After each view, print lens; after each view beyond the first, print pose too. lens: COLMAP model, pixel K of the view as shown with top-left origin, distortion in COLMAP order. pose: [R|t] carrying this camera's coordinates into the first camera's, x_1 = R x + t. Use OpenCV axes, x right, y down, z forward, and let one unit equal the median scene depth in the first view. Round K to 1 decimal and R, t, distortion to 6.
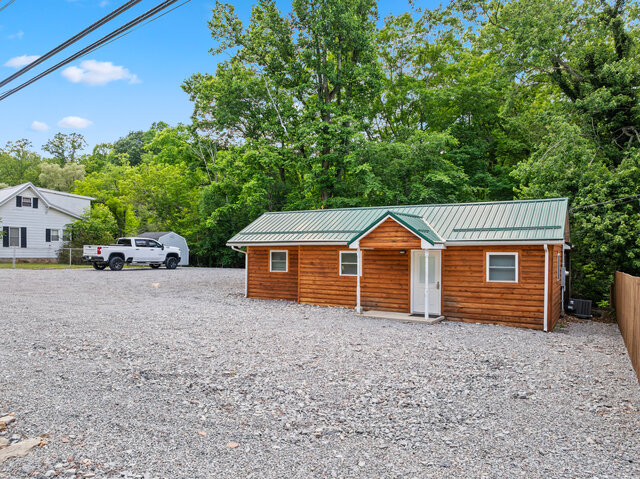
lens RADIAL K [[447.1, 0, 320.0], [0, 447.1, 239.5], [0, 0, 1]] dist [-0.030329, -0.003018]
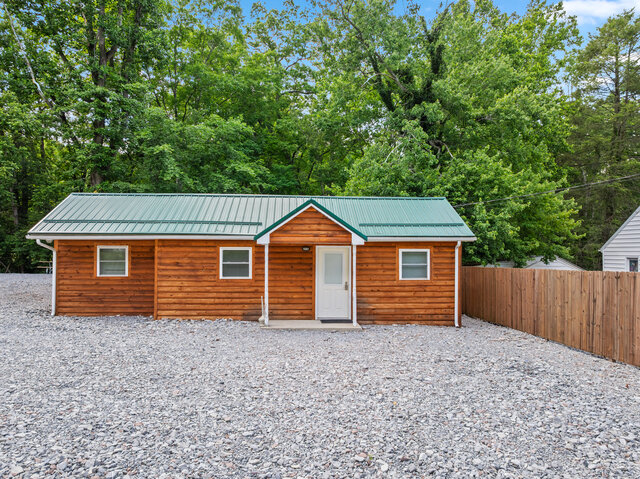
lens RADIAL K [[447.1, 0, 320.0], [0, 447.1, 239.5], [0, 0, 1]] dist [-0.030329, -0.003018]
pose [[0.825737, 0.010510, 0.563958, -0.283850], [-0.015488, 0.999872, 0.004044, 0.007063], [-0.563843, -0.012074, 0.825794, 0.292407]]
